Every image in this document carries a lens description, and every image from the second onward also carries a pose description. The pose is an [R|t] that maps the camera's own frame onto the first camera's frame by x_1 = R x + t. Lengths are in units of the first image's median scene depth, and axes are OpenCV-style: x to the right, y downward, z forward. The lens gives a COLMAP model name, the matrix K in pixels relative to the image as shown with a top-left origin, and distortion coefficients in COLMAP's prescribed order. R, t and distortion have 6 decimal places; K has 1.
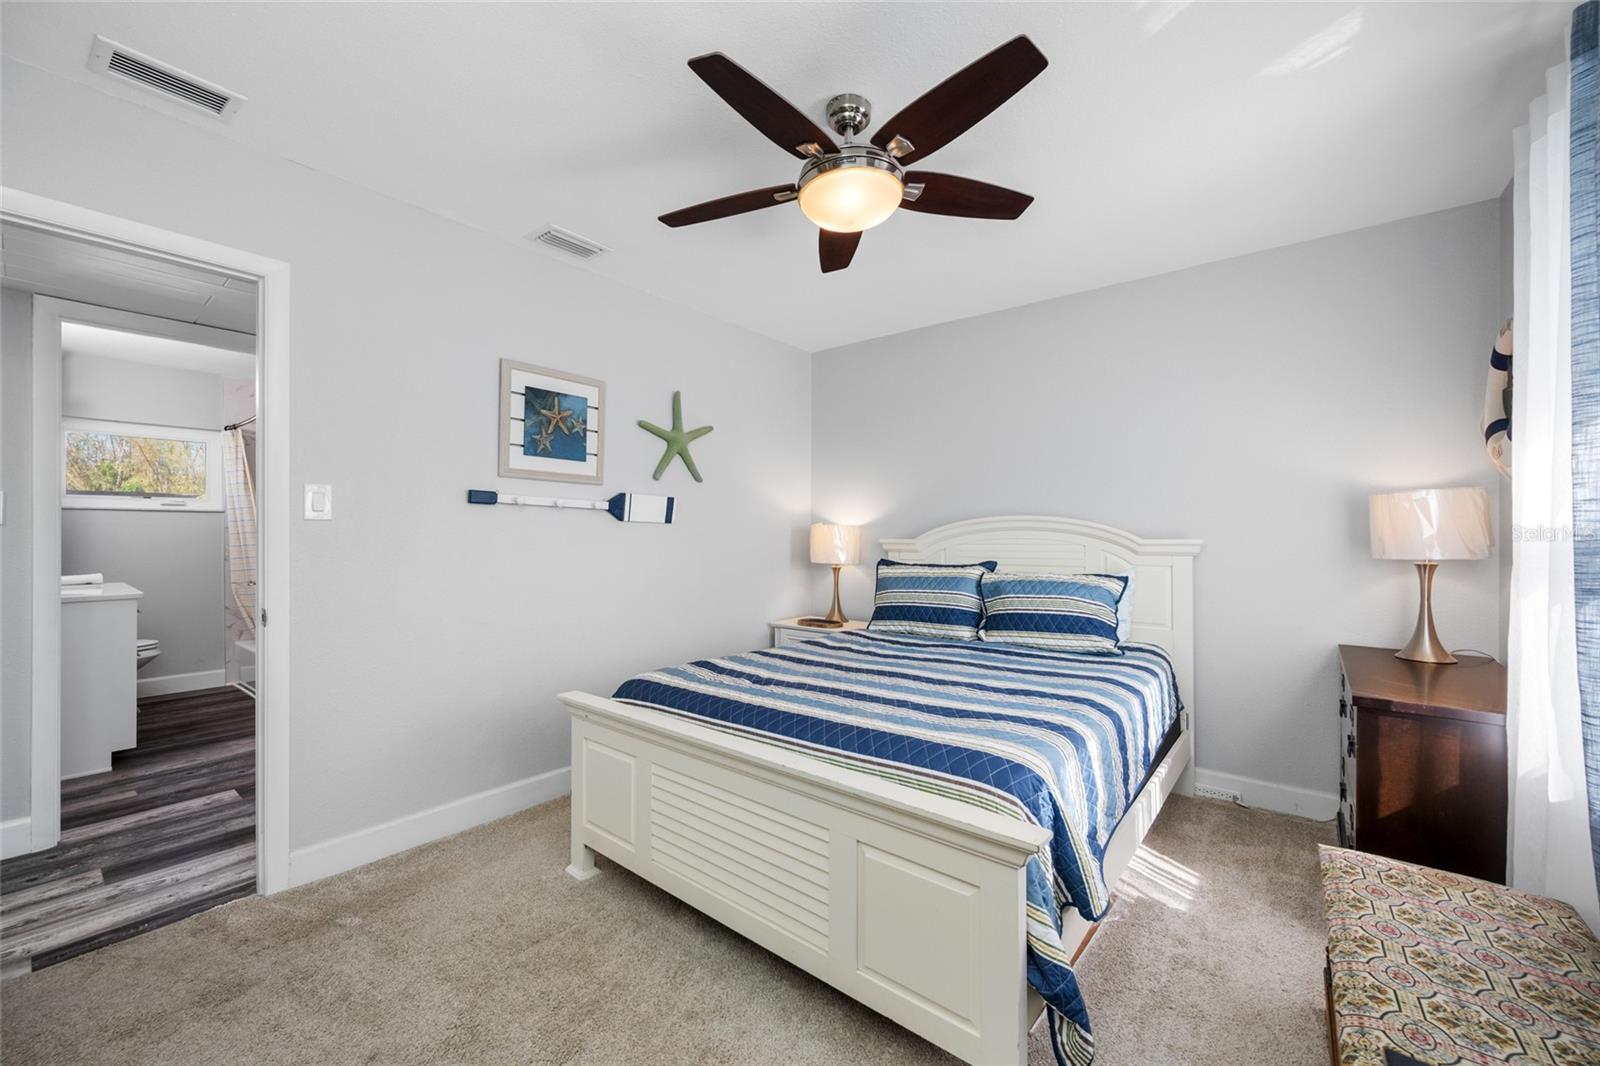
lens RADIAL K [[626.1, 0, 800.0], [0, 626.1, 533.0], [0, 0, 1]] dist [-0.000825, -0.000027]
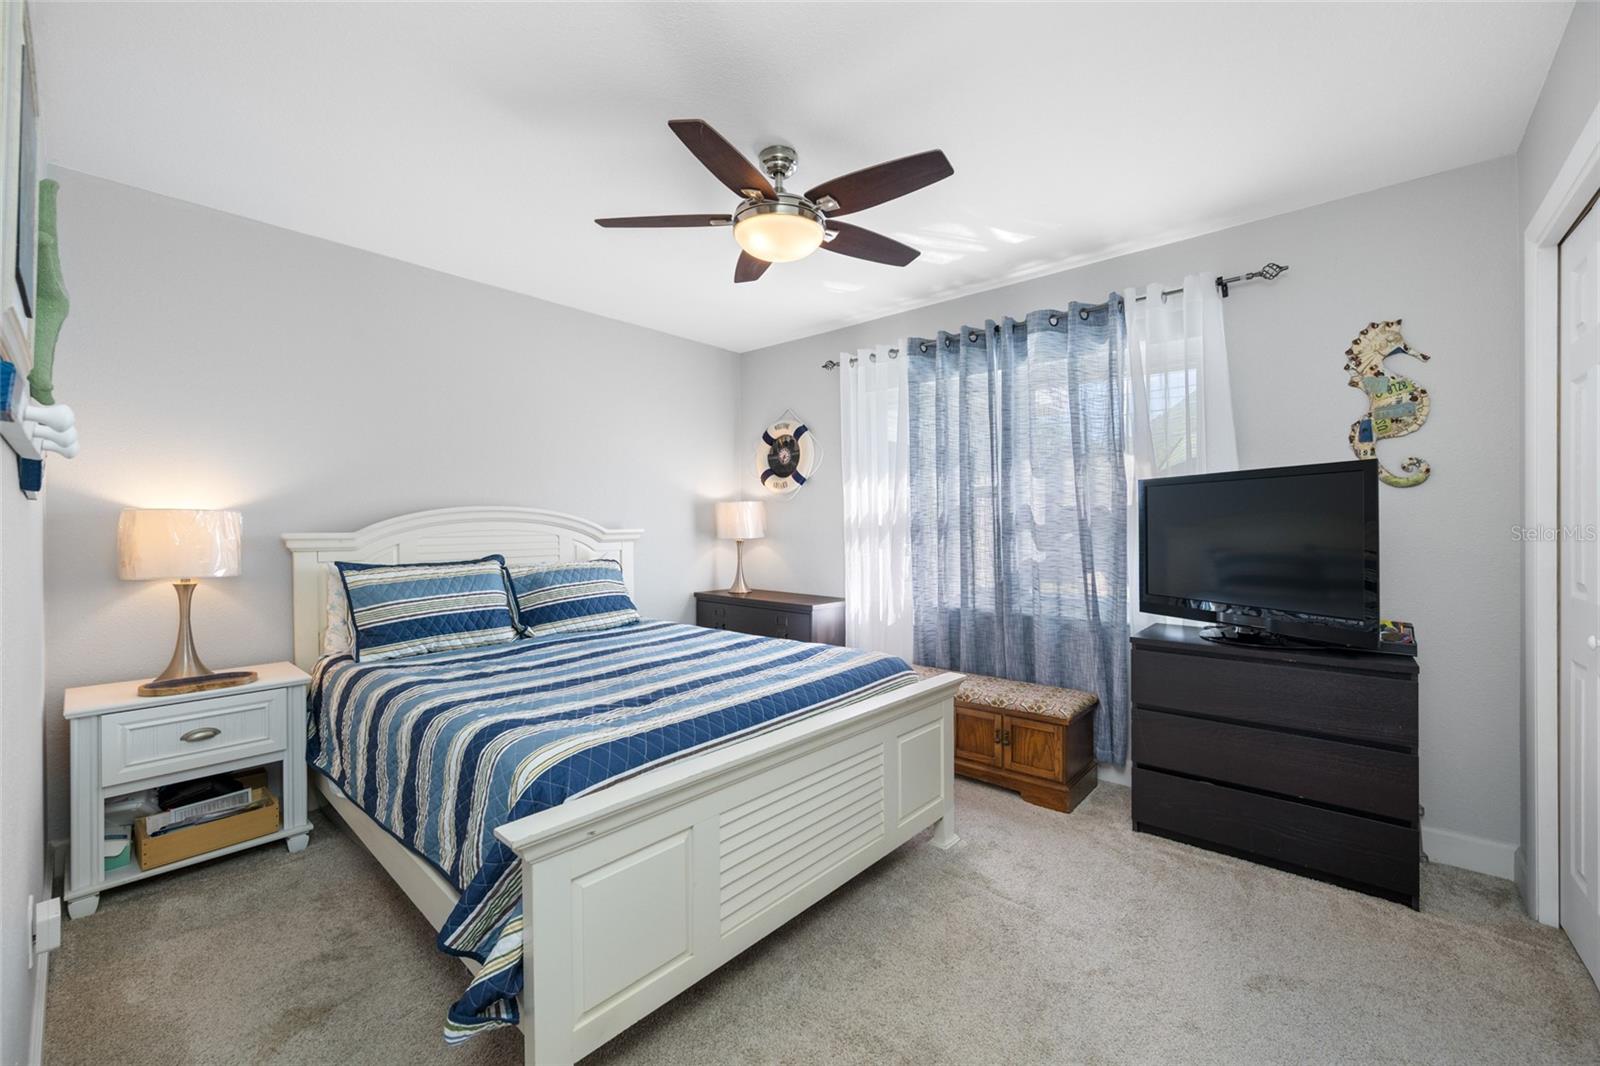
lens RADIAL K [[637.7, 0, 799.4], [0, 637.7, 517.7], [0, 0, 1]] dist [0.000650, 0.000029]
pose [[0.050271, 0.009466, 0.998691, -0.713123], [0.000440, 0.999955, -0.009500, -0.000408], [-0.998736, 0.000917, 0.050264, 0.588141]]
